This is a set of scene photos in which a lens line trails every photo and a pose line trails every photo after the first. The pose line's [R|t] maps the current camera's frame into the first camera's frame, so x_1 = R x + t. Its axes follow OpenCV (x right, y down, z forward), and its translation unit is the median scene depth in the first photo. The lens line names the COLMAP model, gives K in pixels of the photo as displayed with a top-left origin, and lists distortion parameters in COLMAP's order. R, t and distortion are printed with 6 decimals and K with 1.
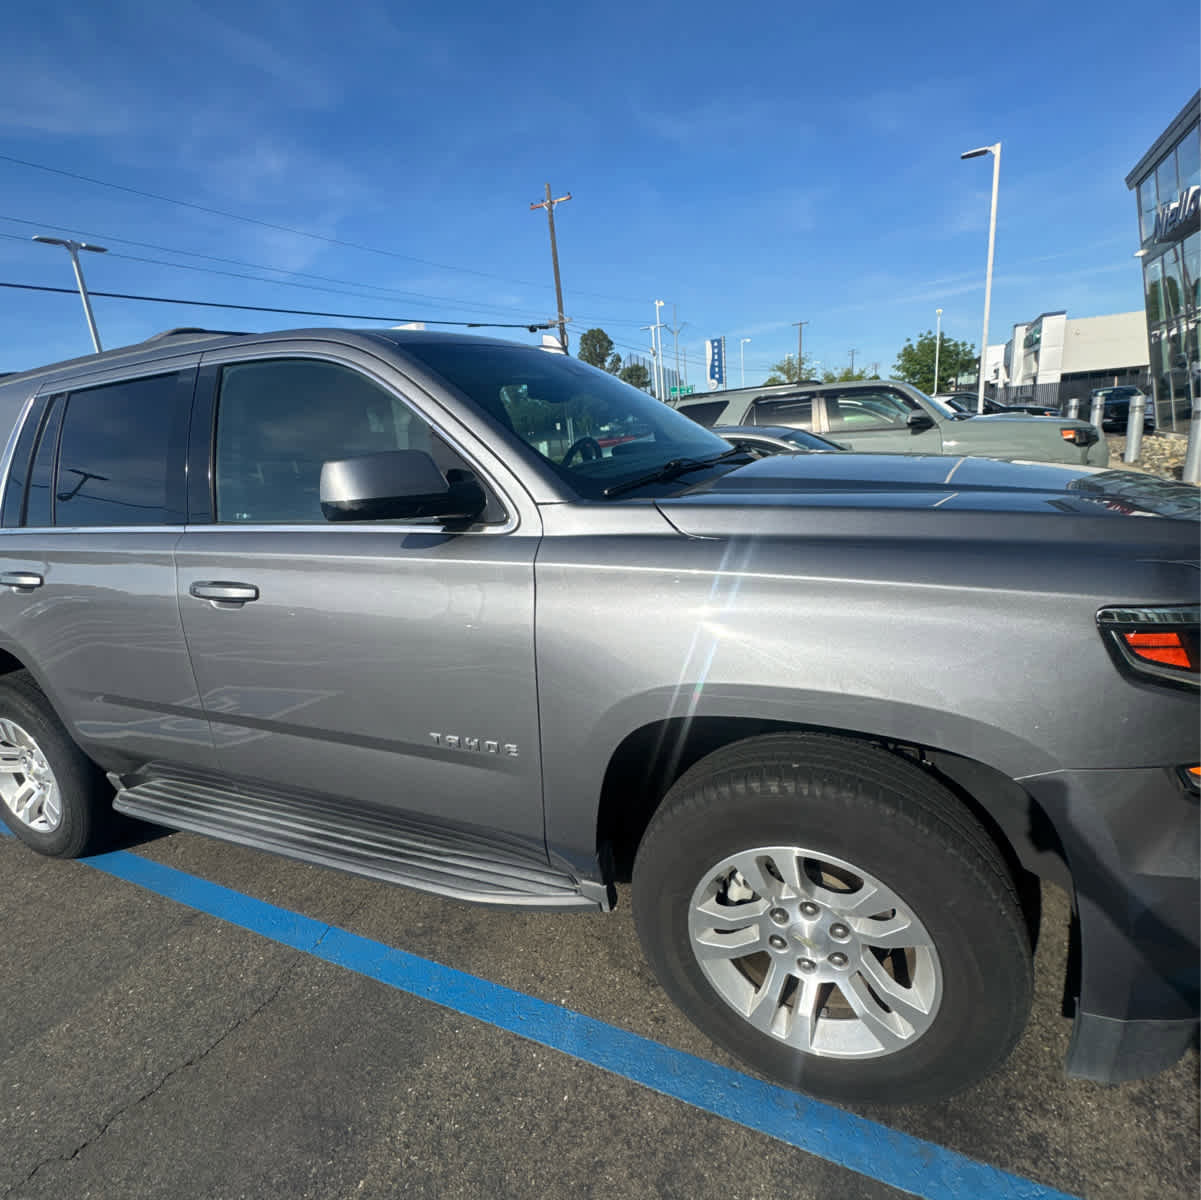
lens RADIAL K [[641.5, 0, 603.6], [0, 641.5, 596.9], [0, 0, 1]] dist [-0.002238, 0.001298]
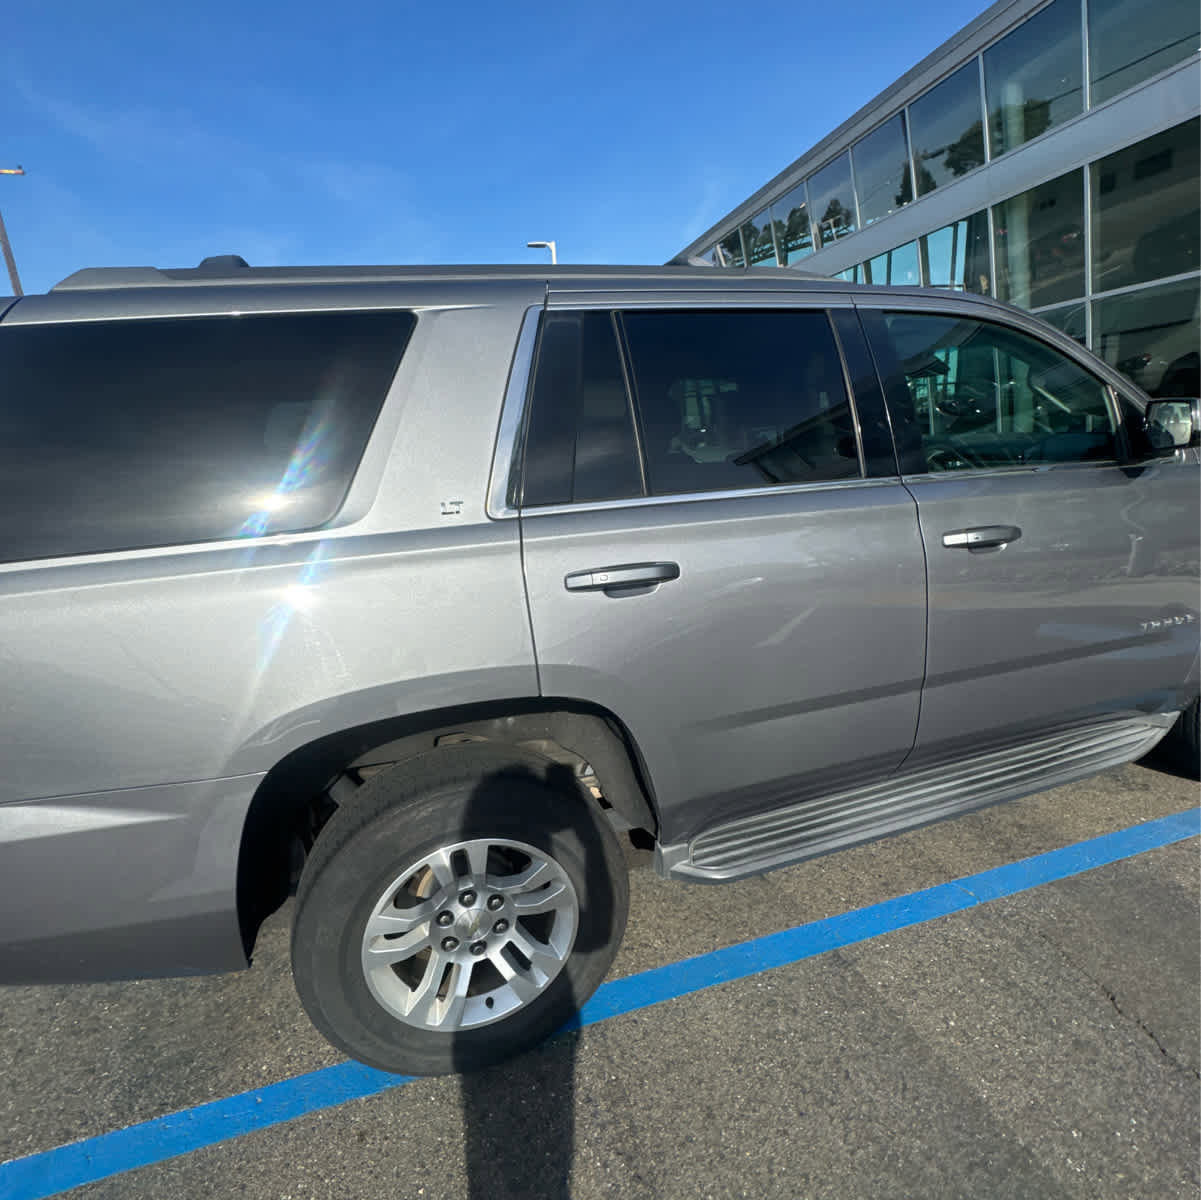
lens RADIAL K [[635.5, 0, 601.0], [0, 635.5, 625.1], [0, 0, 1]] dist [0.031459, -0.020218]
pose [[0.743853, -0.141395, 0.653215, -2.030630], [0.170478, 0.985176, 0.019119, 0.006115], [-0.646235, 0.097137, 0.756931, 0.777275]]
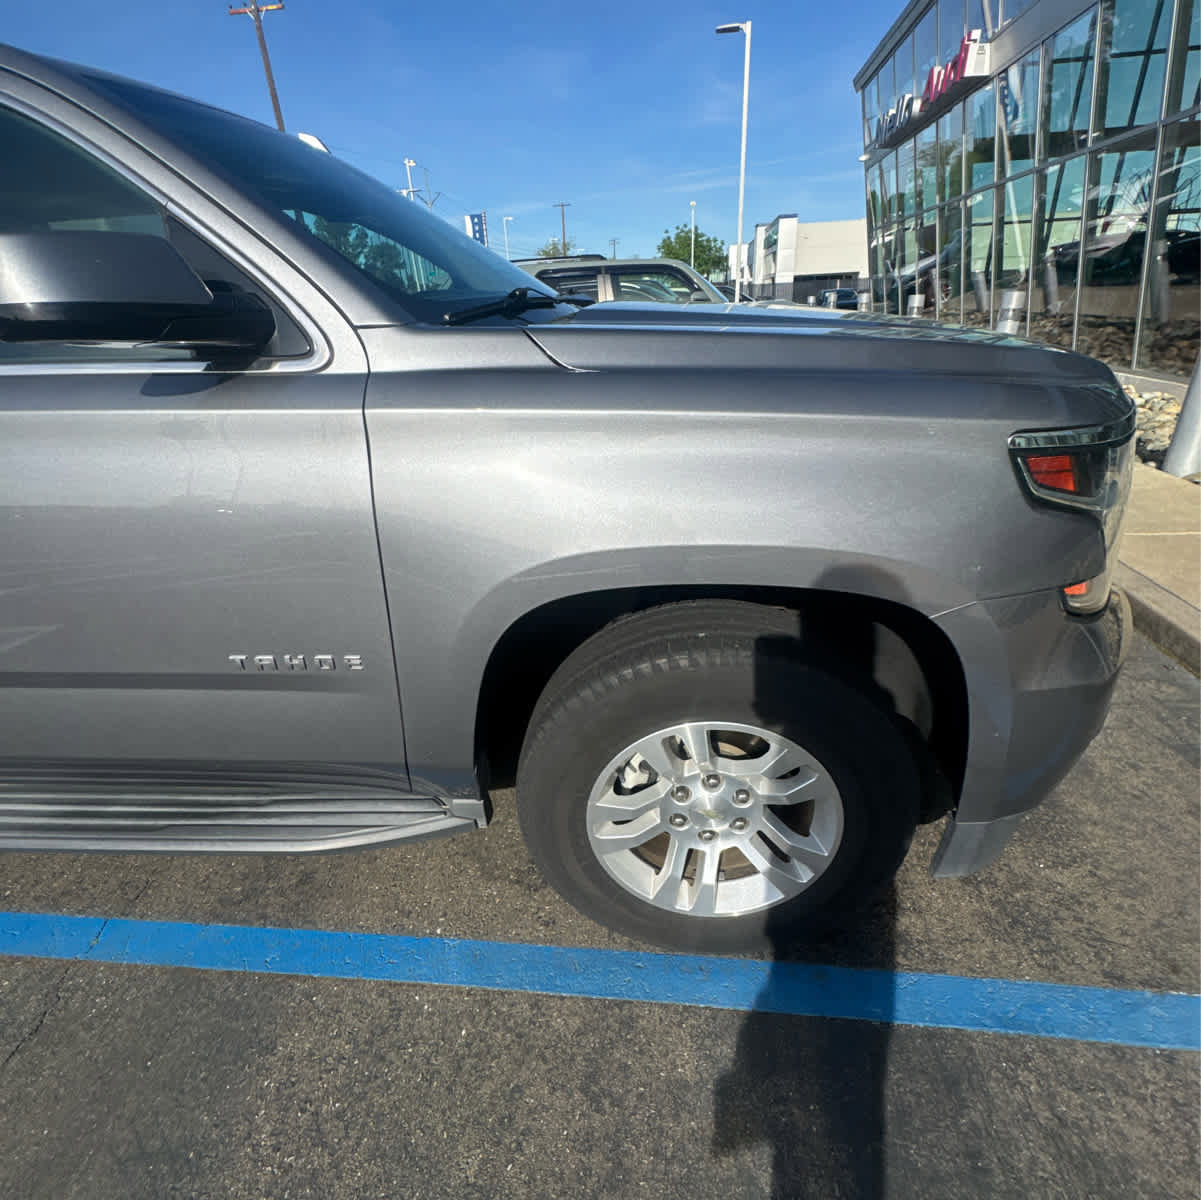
lens RADIAL K [[641.5, 0, 603.6], [0, 641.5, 596.9], [0, 0, 1]] dist [-0.002238, 0.001298]
pose [[0.942067, -0.101886, 0.319577, -0.098544], [0.051904, 0.985555, 0.161207, 0.050856], [-0.331386, -0.135280, 0.933747, 0.184985]]
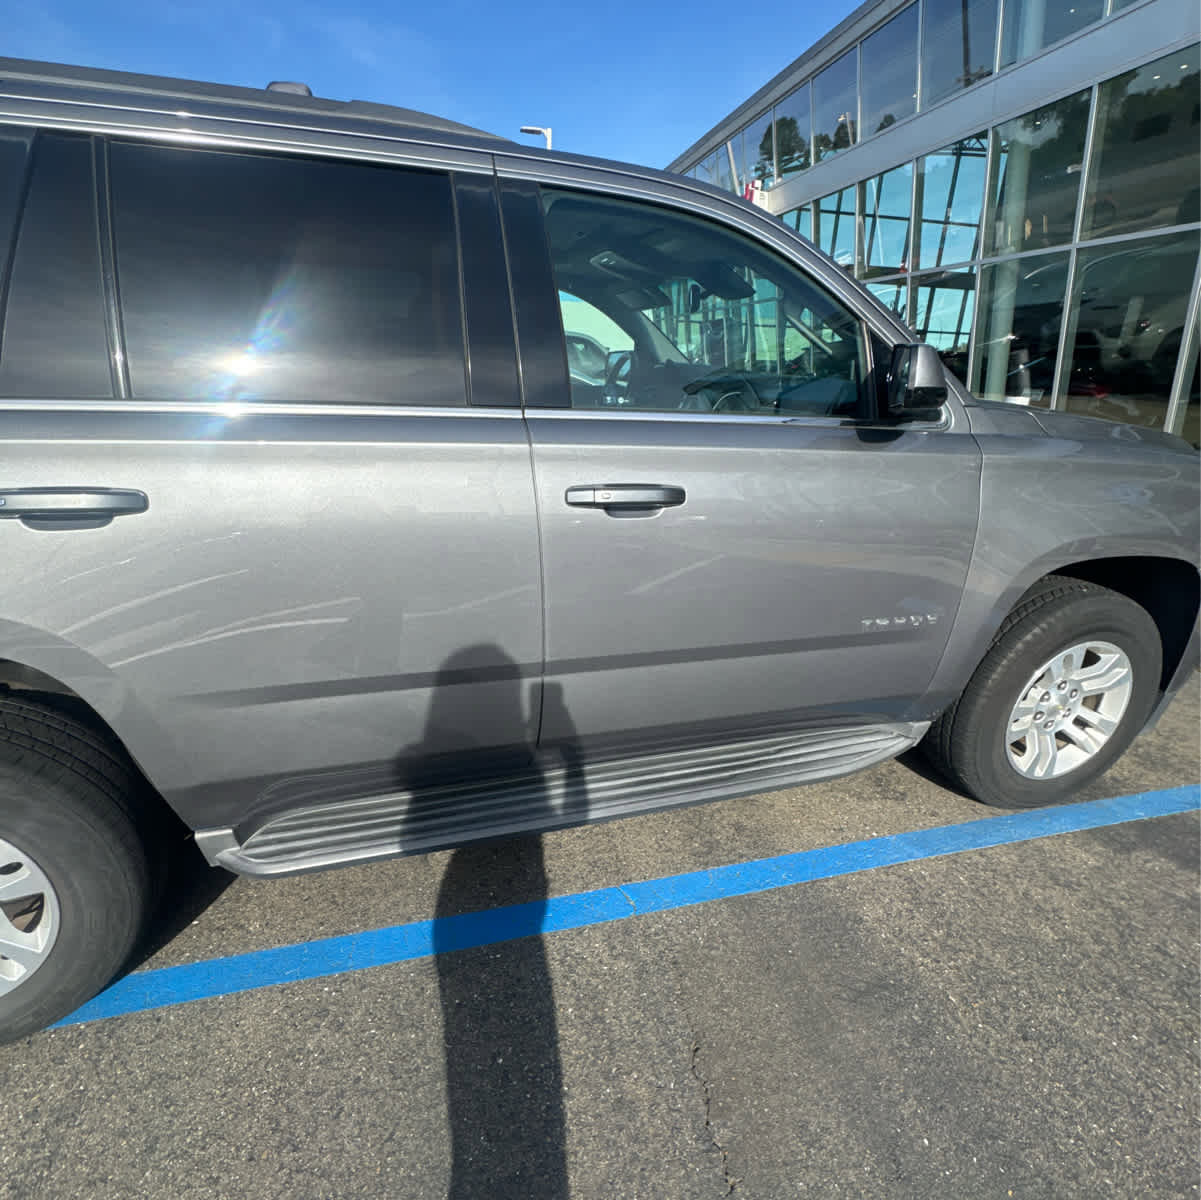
lens RADIAL K [[634.9, 0, 598.9], [0, 634.9, 606.3], [0, 0, 1]] dist [-0.002496, -0.000622]
pose [[0.761428, -0.127683, 0.635550, -1.351921], [0.068783, 0.990789, 0.116645, 0.035781], [-0.644590, -0.045102, 0.763197, 0.513025]]
